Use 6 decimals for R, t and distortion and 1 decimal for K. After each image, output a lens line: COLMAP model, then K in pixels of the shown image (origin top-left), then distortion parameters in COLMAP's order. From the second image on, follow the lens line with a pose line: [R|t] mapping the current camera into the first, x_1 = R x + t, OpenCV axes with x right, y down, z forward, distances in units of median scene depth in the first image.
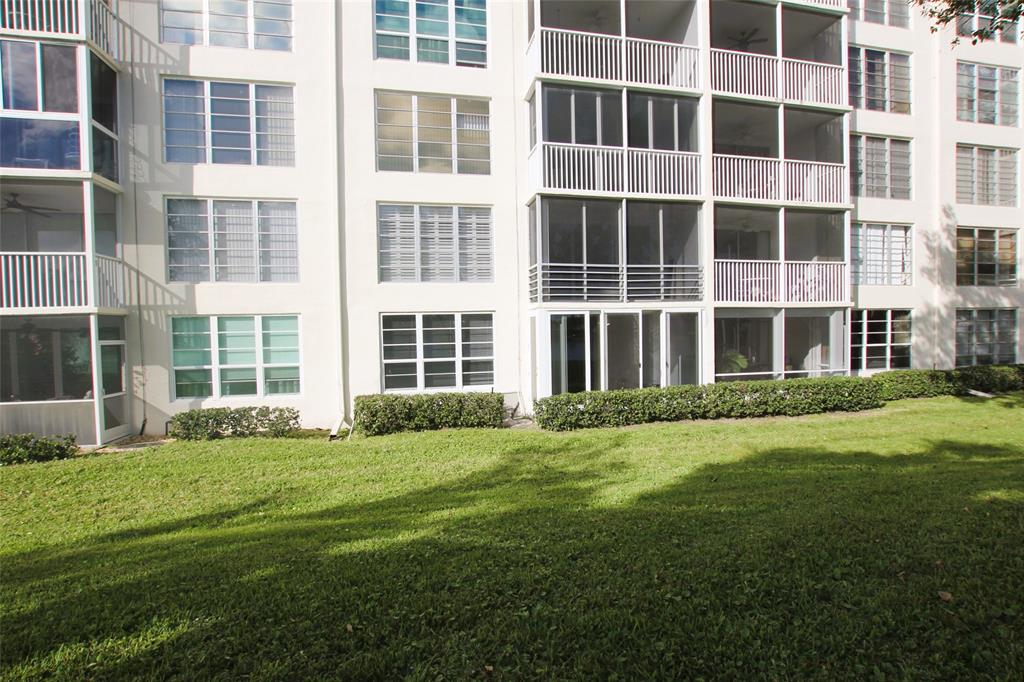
lens RADIAL K [[480.9, 0, 508.8], [0, 480.9, 350.0], [0, 0, 1]] dist [-0.030936, 0.000079]
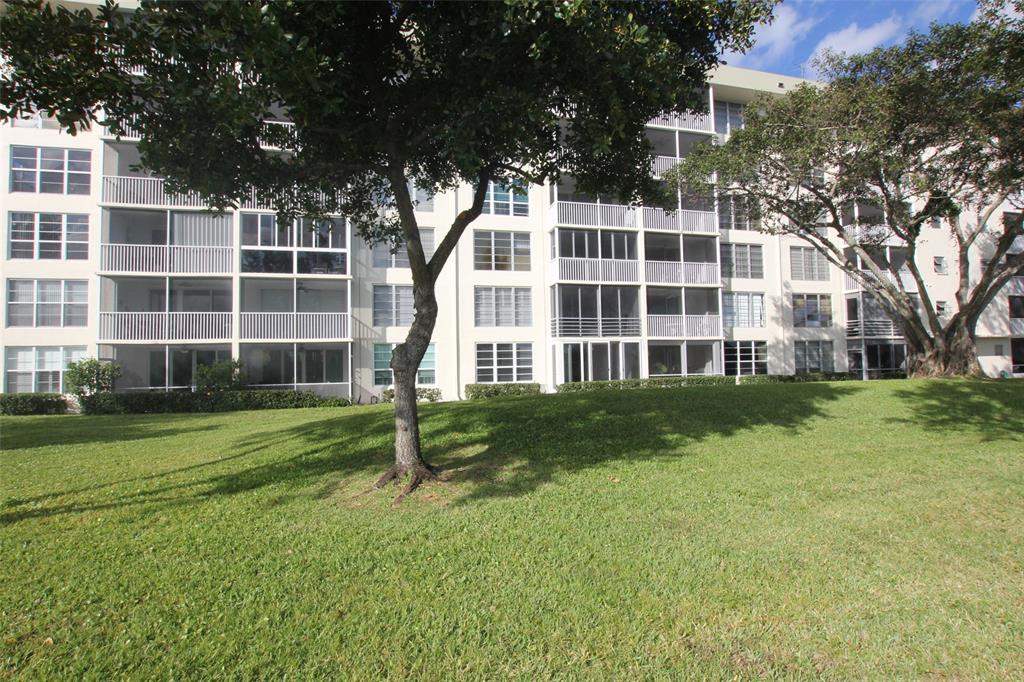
lens RADIAL K [[480.9, 0, 508.8], [0, 480.9, 350.0], [0, 0, 1]] dist [-0.030936, 0.000079]
pose [[0.999584, 0.000524, 0.028820, -0.182160], [0.001524, 0.997475, -0.070997, 0.087480], [-0.028784, 0.071012, 0.997060, -0.901021]]
